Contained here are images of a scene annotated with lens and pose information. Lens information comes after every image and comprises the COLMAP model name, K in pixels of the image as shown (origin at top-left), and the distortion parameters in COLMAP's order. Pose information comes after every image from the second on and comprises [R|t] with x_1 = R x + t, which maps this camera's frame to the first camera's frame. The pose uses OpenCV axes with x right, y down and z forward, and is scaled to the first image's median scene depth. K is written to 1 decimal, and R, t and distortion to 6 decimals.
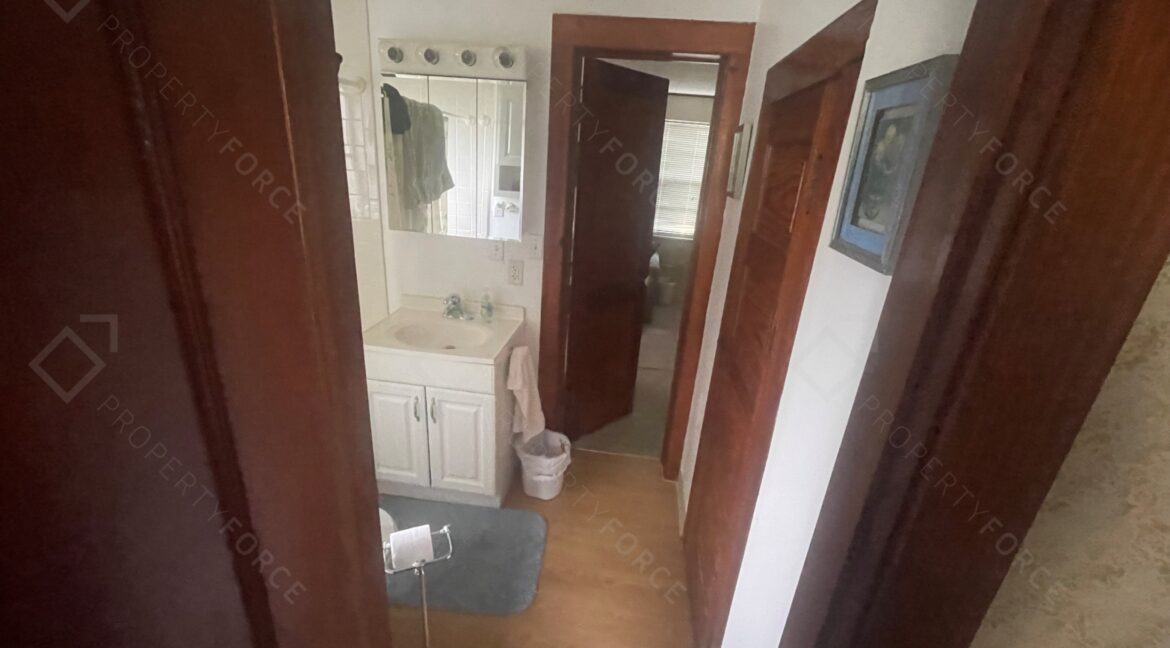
lens RADIAL K [[472.0, 0, 586.2], [0, 472.0, 320.6], [0, 0, 1]] dist [-0.002597, -0.000001]
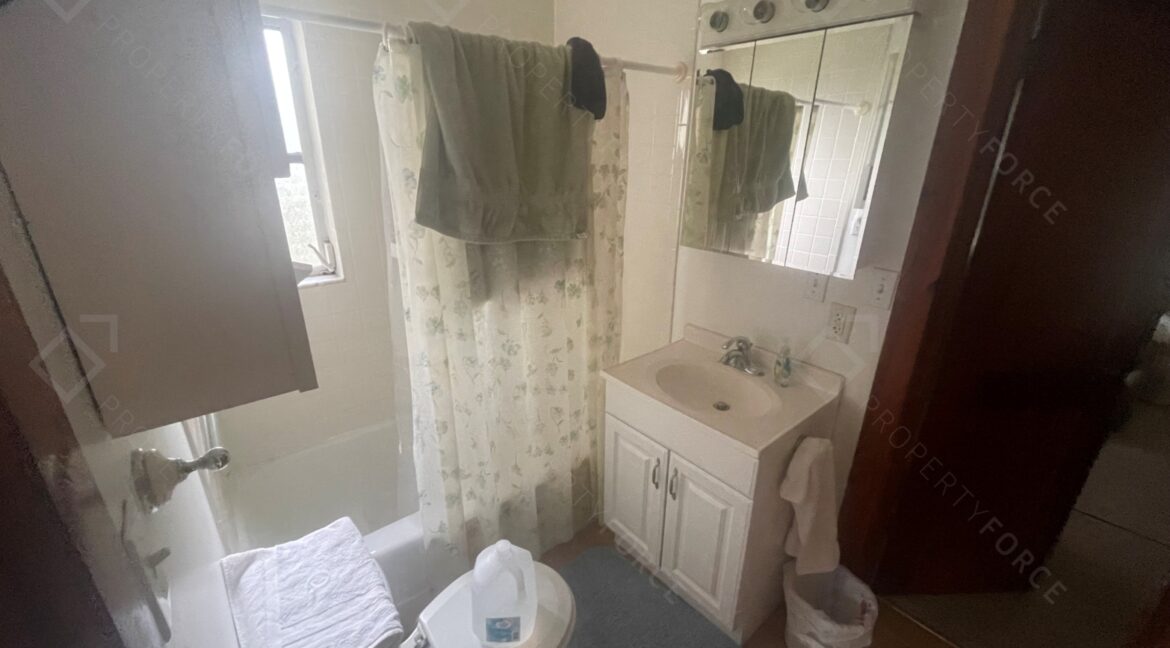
lens RADIAL K [[472.0, 0, 587.0], [0, 472.0, 320.7], [0, 0, 1]] dist [-0.002597, -0.000001]
pose [[0.733013, 0.179132, -0.656203, 0.023877], [-0.193783, 0.979719, 0.050981, -0.071482], [0.652027, 0.089791, 0.752860, 0.277330]]
